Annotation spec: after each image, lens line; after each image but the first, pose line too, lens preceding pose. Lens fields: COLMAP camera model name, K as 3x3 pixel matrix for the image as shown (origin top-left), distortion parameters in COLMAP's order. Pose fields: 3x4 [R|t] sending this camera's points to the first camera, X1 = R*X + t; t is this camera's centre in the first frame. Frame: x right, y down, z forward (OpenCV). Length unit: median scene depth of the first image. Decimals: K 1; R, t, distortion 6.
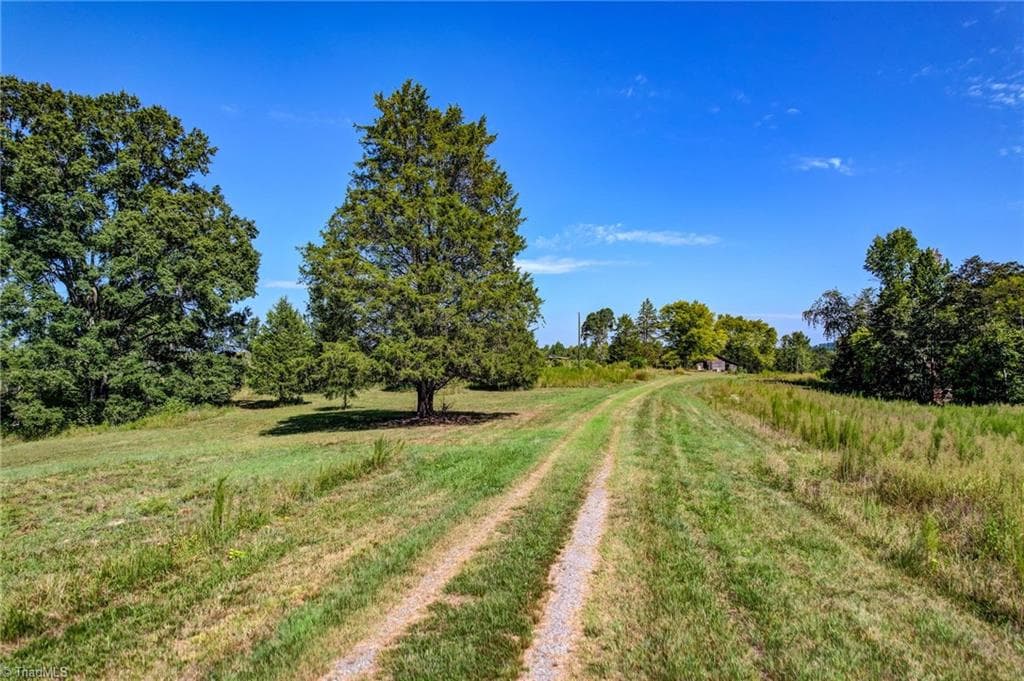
lens RADIAL K [[642.9, 0, 510.4], [0, 642.9, 336.4], [0, 0, 1]] dist [0.087458, -0.066959]
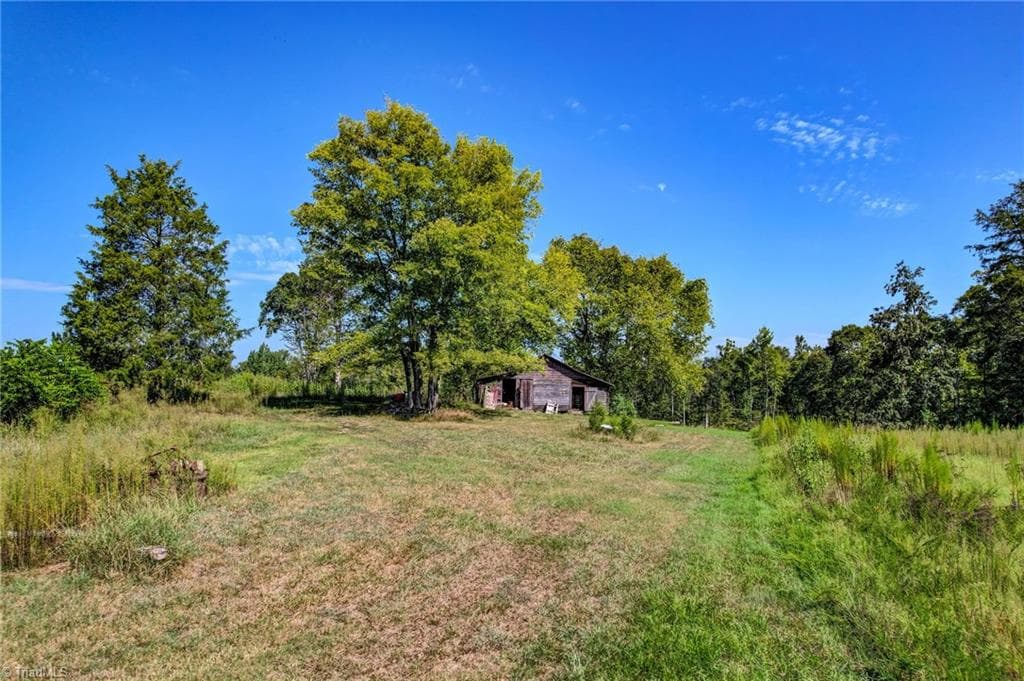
lens RADIAL K [[631.2, 0, 512.9], [0, 631.2, 341.0], [0, 0, 1]] dist [0.092168, -0.071387]
pose [[0.969741, 0.013741, 0.243749, 0.237719], [-0.007043, 0.999574, -0.028330, 0.031025], [-0.244035, 0.025756, 0.969424, 0.737768]]
